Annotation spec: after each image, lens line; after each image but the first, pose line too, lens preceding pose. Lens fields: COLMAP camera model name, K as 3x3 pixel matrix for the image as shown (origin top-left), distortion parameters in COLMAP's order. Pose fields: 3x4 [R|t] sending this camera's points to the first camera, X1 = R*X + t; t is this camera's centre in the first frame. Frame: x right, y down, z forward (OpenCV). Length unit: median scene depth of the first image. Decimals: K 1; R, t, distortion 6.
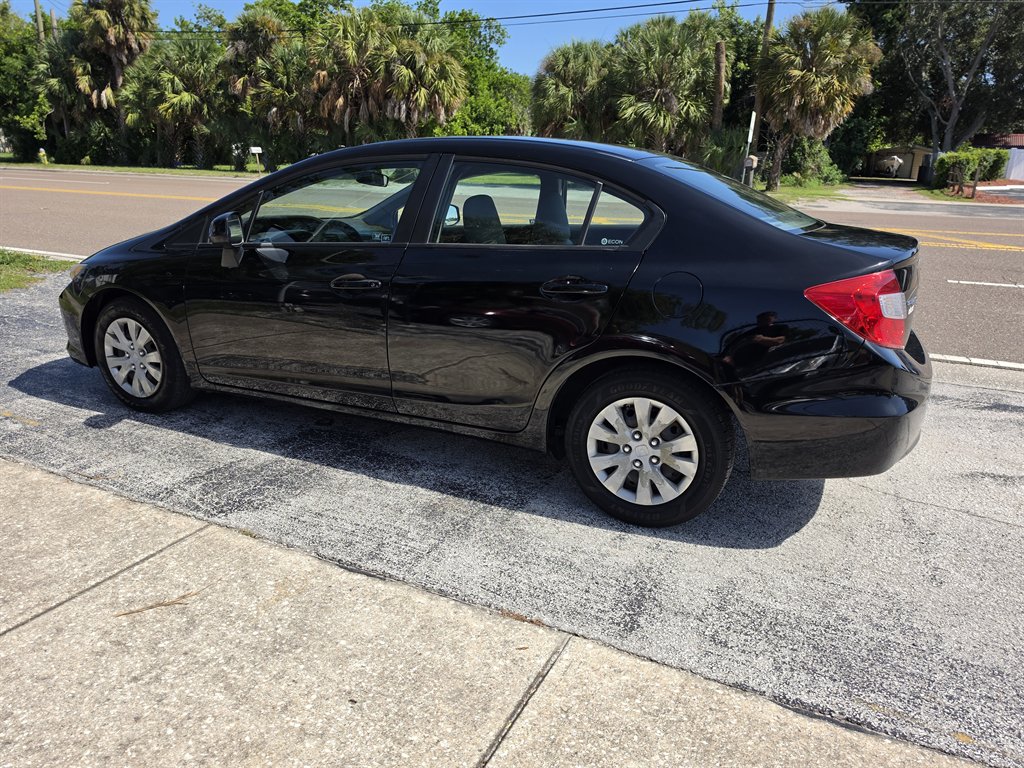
lens RADIAL K [[724.5, 0, 518.4], [0, 724.5, 409.4], [0, 0, 1]] dist [0.027898, -0.037417]
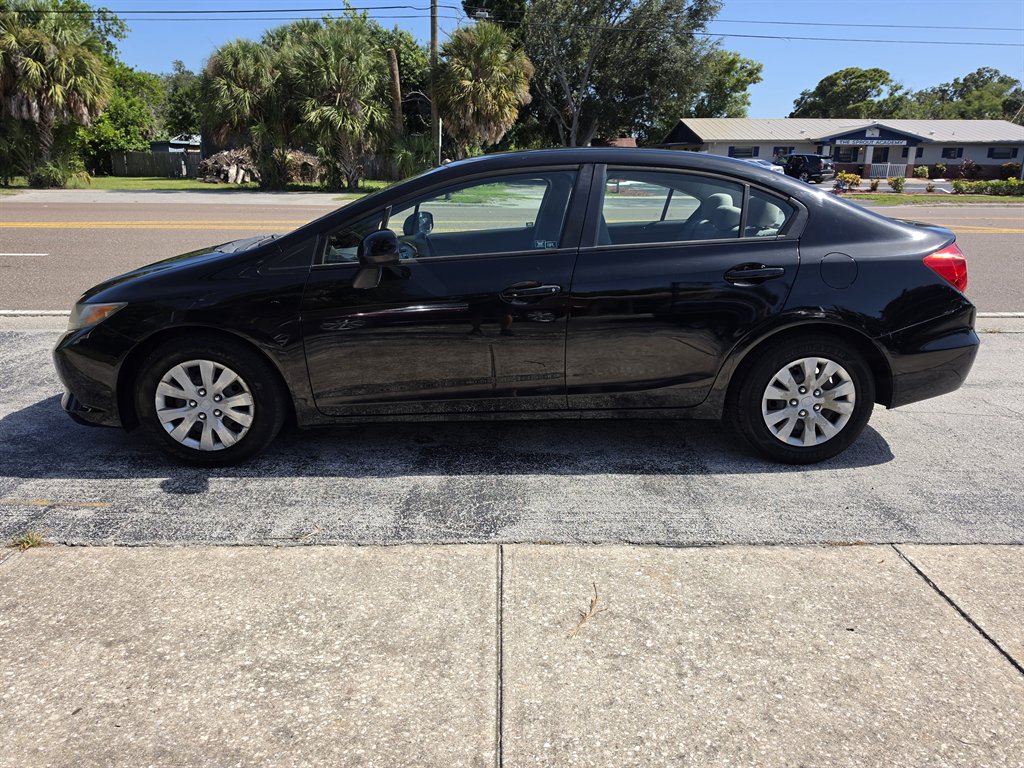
lens RADIAL K [[724.5, 0, 510.7], [0, 724.5, 393.6], [0, 0, 1]] dist [0.027898, -0.037417]
pose [[0.888279, -0.151501, 0.433598, -0.103336], [0.160952, 0.986847, 0.015078, -0.007125], [-0.430179, 0.056394, 0.900980, 0.013778]]
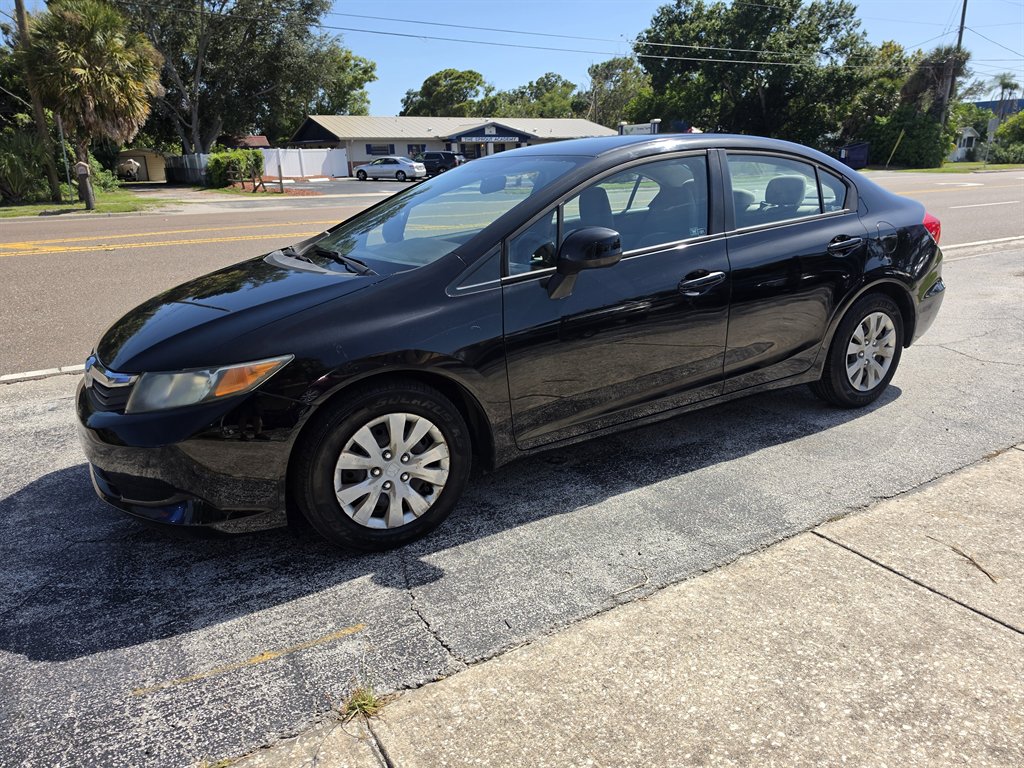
lens RADIAL K [[724.5, 0, 520.0], [0, 724.5, 410.5], [0, 0, 1]] dist [0.027898, -0.037417]
pose [[0.531251, -0.303773, 0.790882, -0.174531], [0.306133, 0.939264, 0.155131, -0.034101], [-0.789972, 0.159701, 0.591980, 0.091066]]
